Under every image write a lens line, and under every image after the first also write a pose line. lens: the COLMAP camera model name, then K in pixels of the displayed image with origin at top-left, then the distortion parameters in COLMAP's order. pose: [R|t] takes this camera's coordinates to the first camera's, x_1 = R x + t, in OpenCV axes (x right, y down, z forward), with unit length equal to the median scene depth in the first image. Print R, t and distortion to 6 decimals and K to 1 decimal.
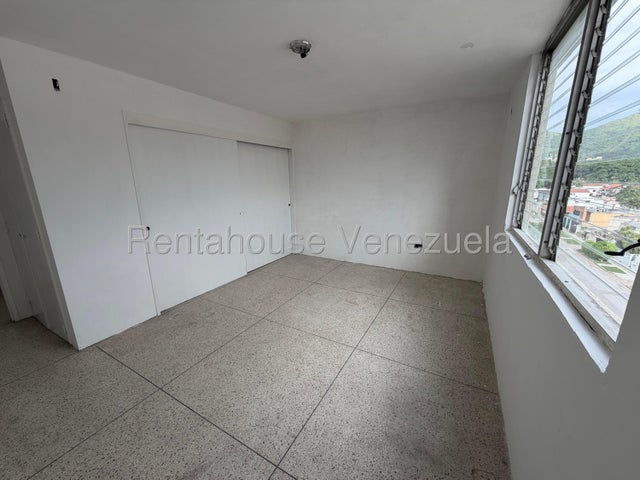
lens RADIAL K [[255.0, 0, 317.7], [0, 255.0, 241.3], [0, 0, 1]] dist [-0.001186, -0.000075]
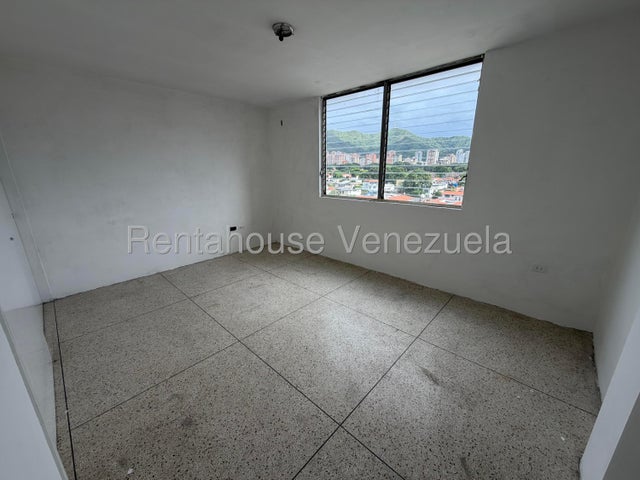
lens RADIAL K [[255.0, 0, 317.7], [0, 255.0, 241.3], [0, 0, 1]] dist [-0.001186, -0.000075]
pose [[0.238577, -0.256099, 0.936747, -0.699403], [0.236232, 0.950931, 0.199812, -0.078646], [-0.941953, 0.173619, 0.287369, 0.421288]]
